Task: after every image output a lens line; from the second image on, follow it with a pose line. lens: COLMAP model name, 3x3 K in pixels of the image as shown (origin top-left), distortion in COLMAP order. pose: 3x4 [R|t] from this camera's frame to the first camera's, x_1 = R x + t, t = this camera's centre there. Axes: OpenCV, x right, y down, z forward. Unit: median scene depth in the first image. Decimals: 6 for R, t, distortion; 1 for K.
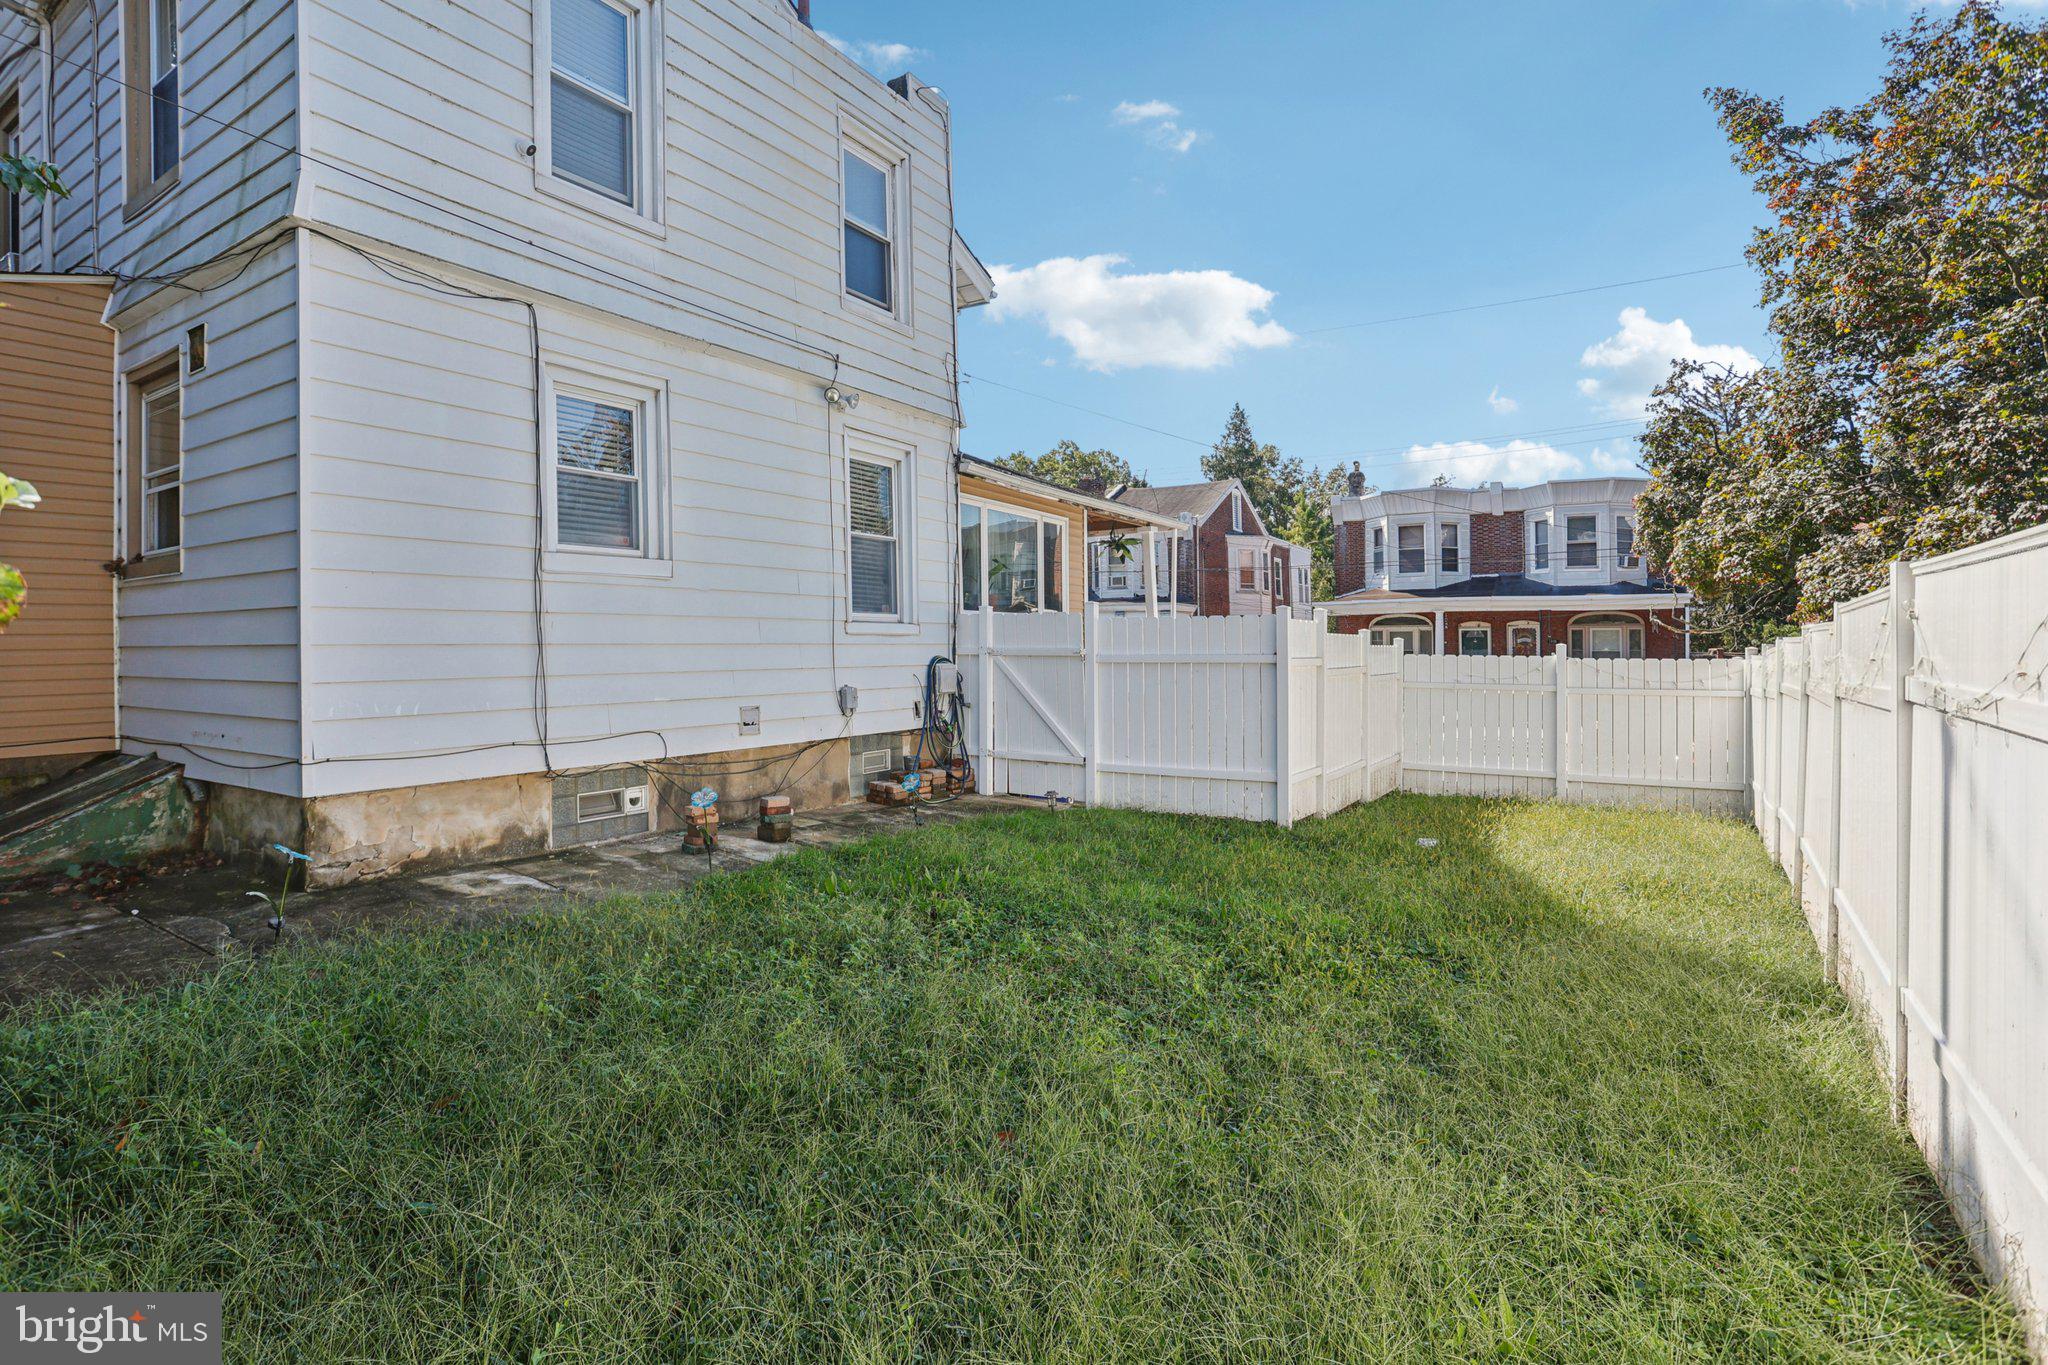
lens RADIAL K [[1052.8, 0, 989.2], [0, 1052.8, 659.0], [0, 0, 1]] dist [-0.068311, 0.025223]
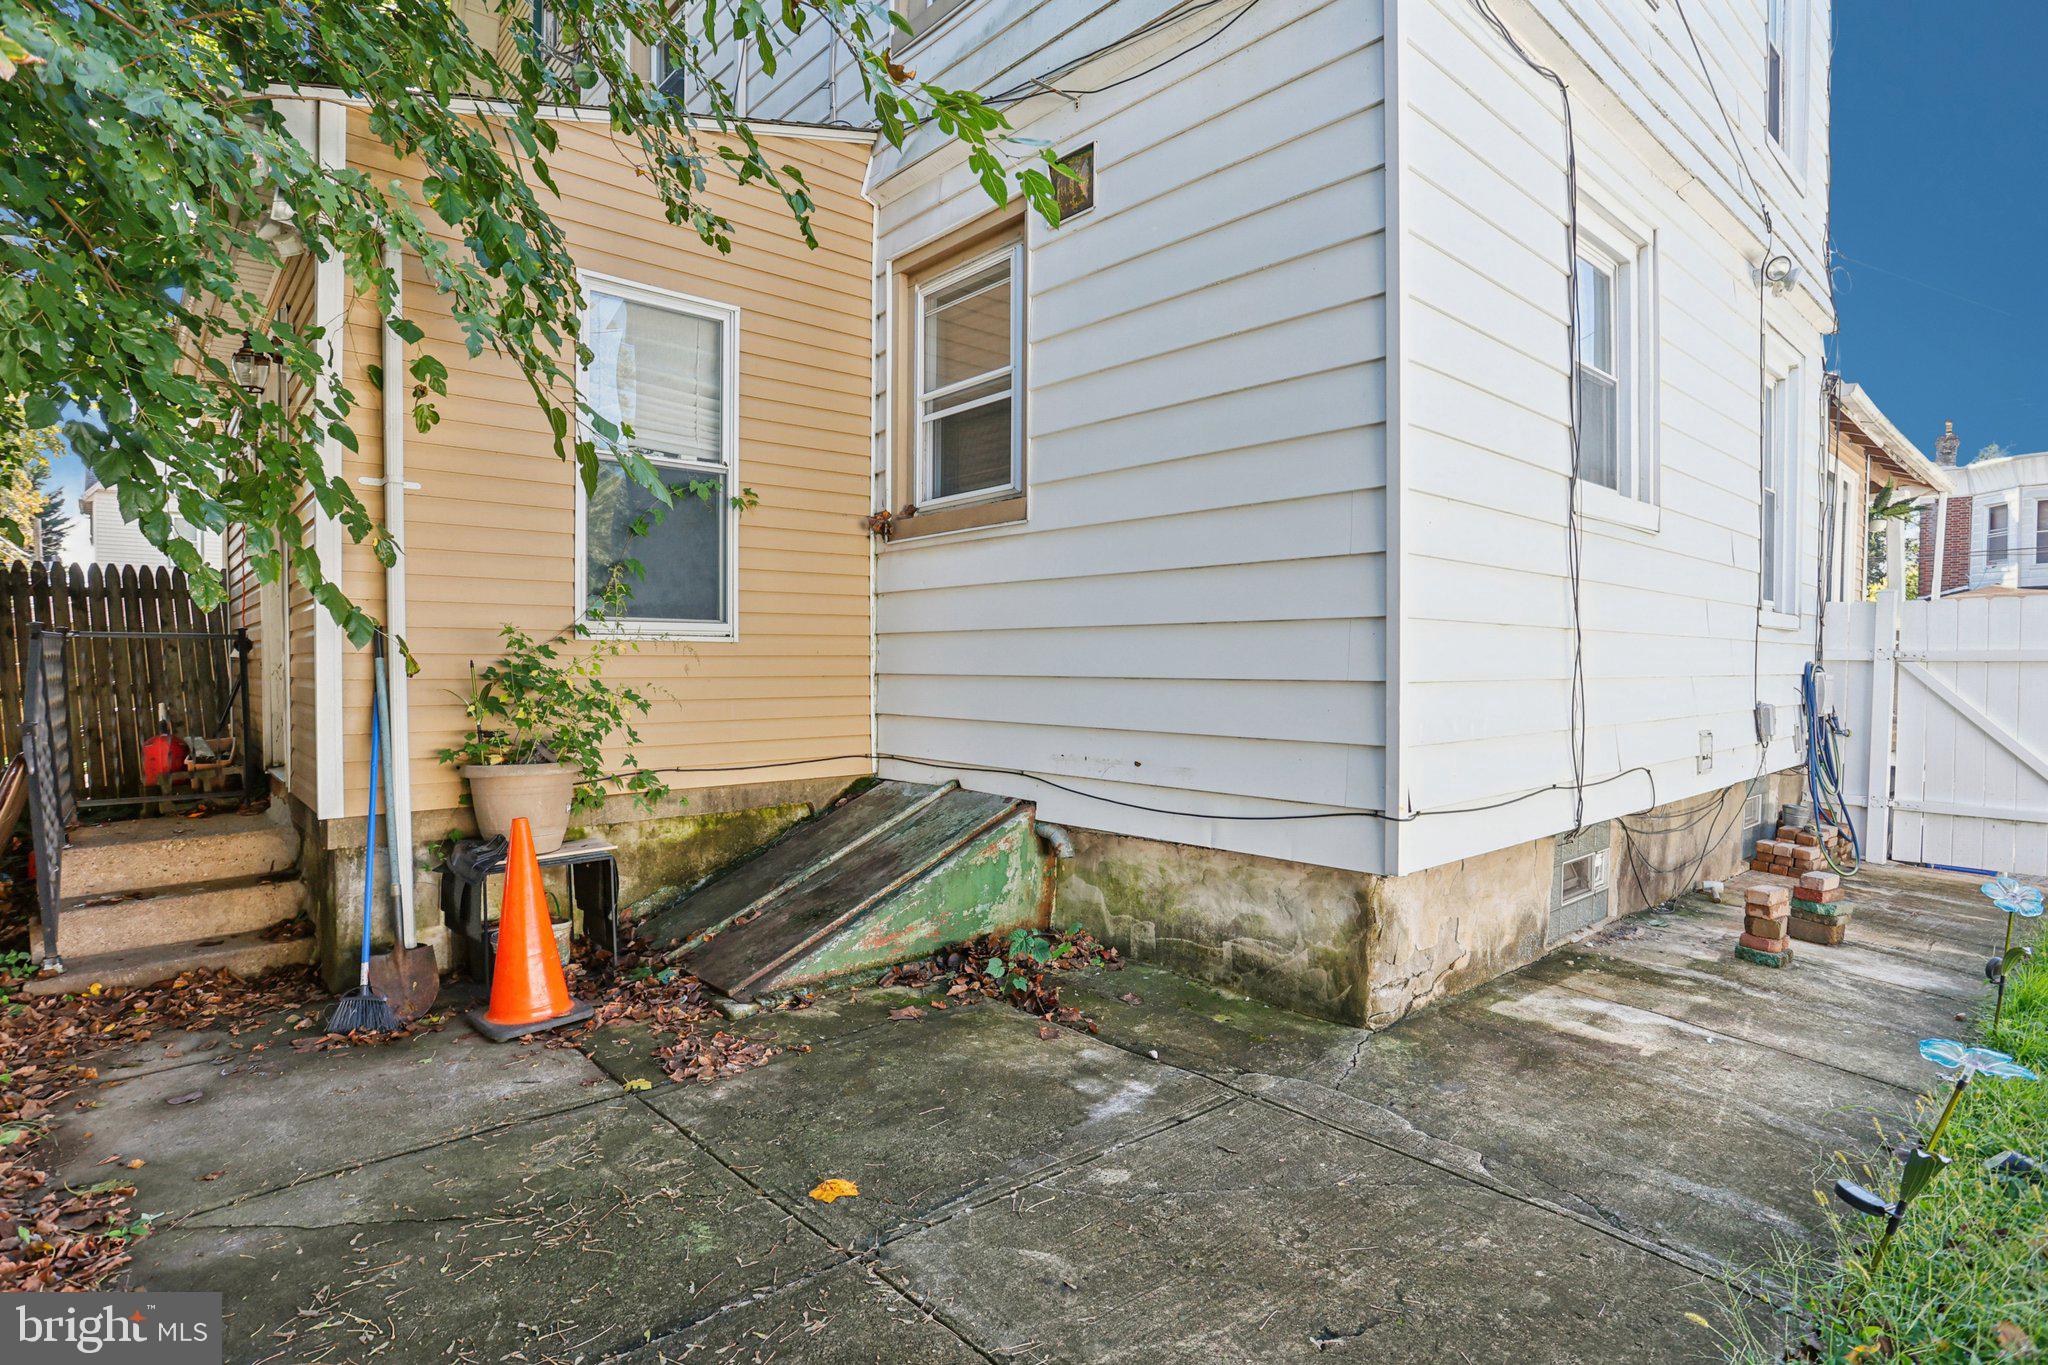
lens RADIAL K [[1035.4, 0, 919.7], [0, 1035.4, 686.8], [0, 0, 1]] dist [-0.057849, 0.024507]
pose [[0.953969, 0.013202, -0.299615, -0.556096], [-0.009877, 0.999872, 0.012609, 0.015932], [0.299744, -0.009069, 0.953977, 0.267134]]
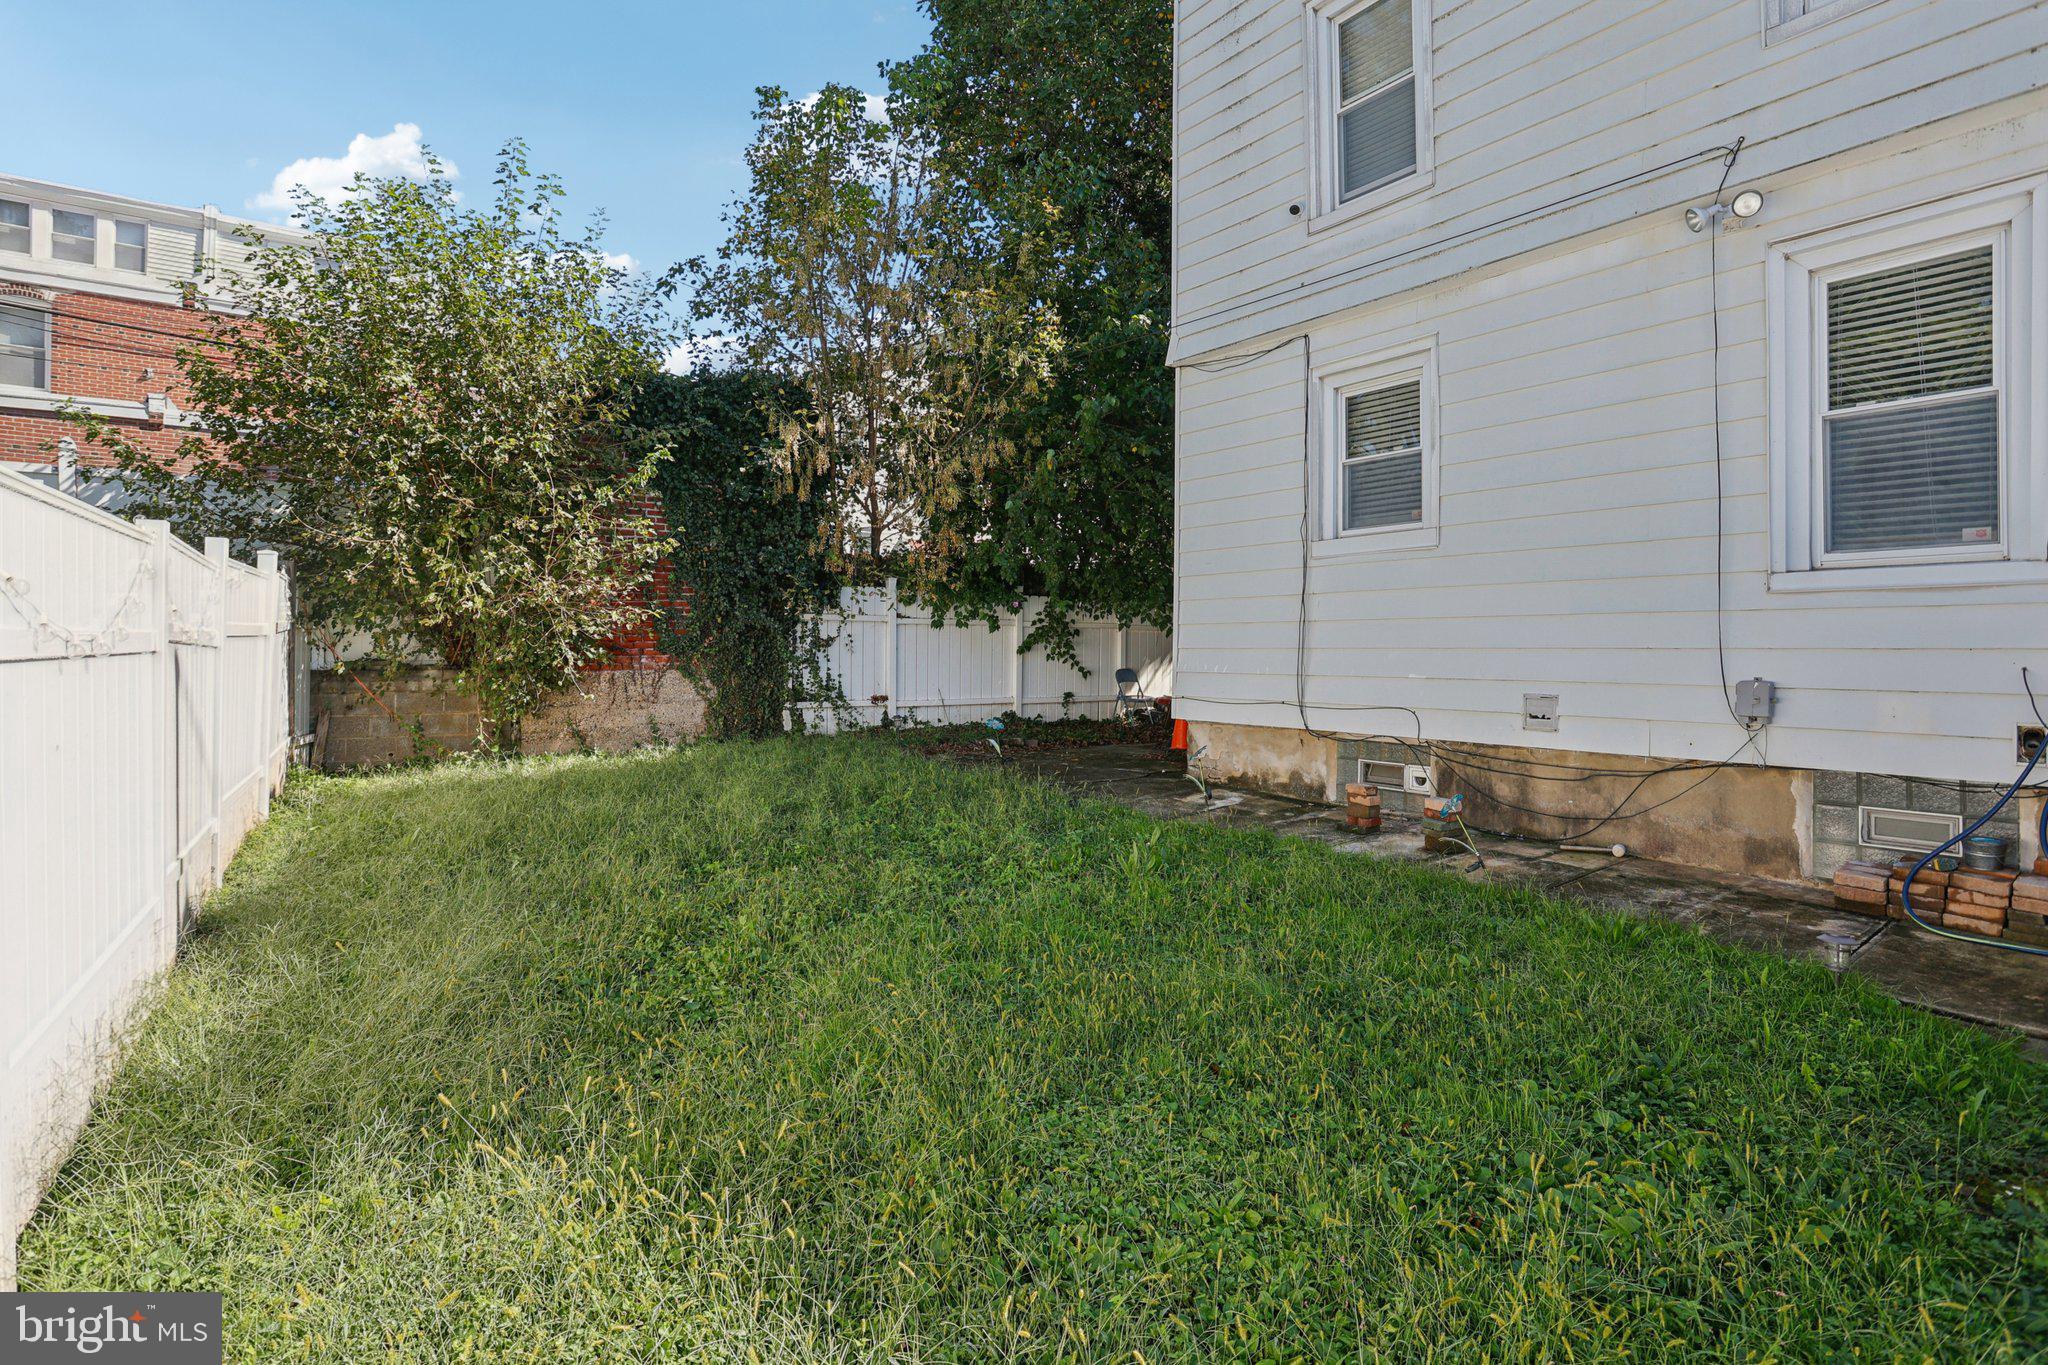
lens RADIAL K [[1052.8, 0, 989.2], [0, 1052.8, 659.0], [0, 0, 1]] dist [-0.068311, 0.025223]
pose [[-0.399880, 0.009177, -0.916522, 0.710449], [-0.014878, 0.999753, 0.016502, 0.013151], [0.916447, 0.020235, -0.399644, 1.022318]]
